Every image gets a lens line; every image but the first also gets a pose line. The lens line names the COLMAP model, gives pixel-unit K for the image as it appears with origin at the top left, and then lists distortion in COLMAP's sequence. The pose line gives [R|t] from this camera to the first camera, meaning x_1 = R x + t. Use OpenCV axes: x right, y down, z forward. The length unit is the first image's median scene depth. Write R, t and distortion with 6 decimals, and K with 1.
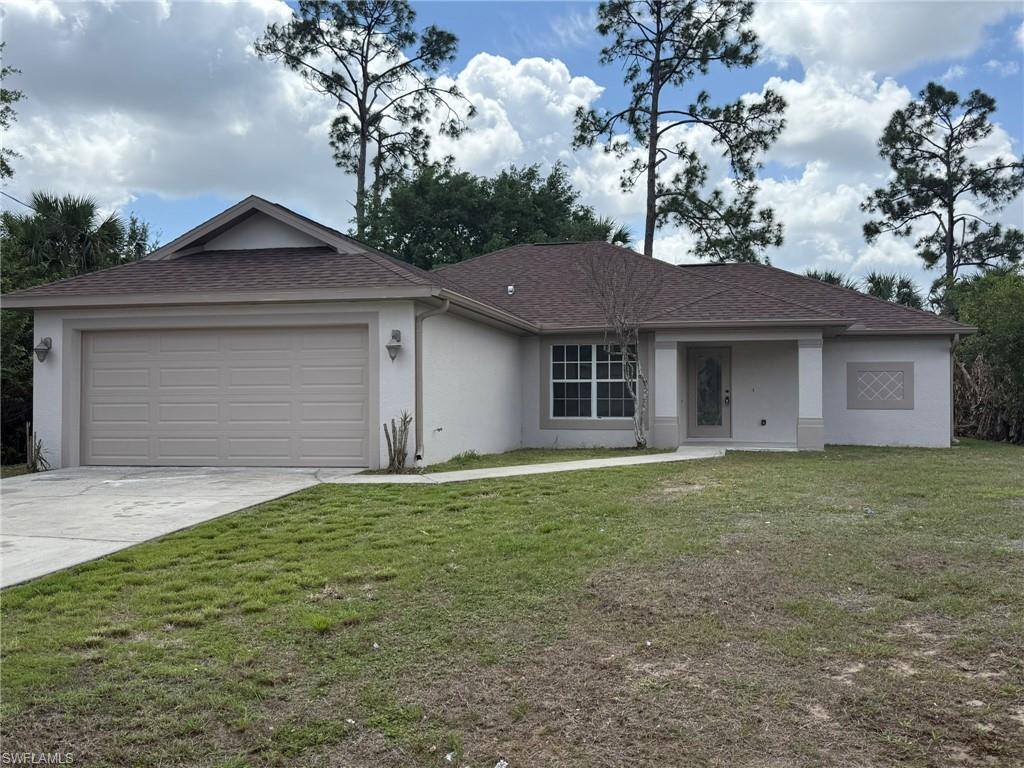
lens RADIAL K [[971.0, 0, 512.0], [0, 971.0, 385.2], [0, 0, 1]] dist [0.081014, 0.000000]
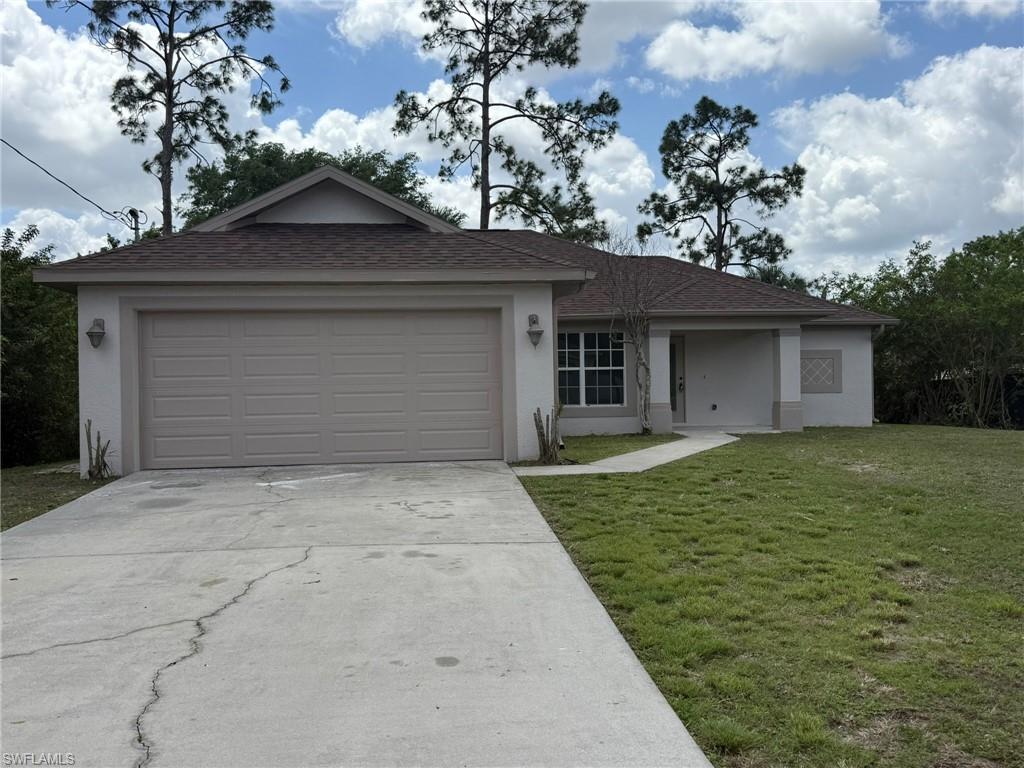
lens RADIAL K [[971.0, 0, 512.1], [0, 971.0, 385.4], [0, 0, 1]] dist [0.081014, 0.000000]
pose [[0.952159, -0.010925, 0.305406, -0.263516], [0.008232, 0.999915, 0.010106, 0.001815], [-0.305491, -0.007108, 0.952169, 0.061633]]
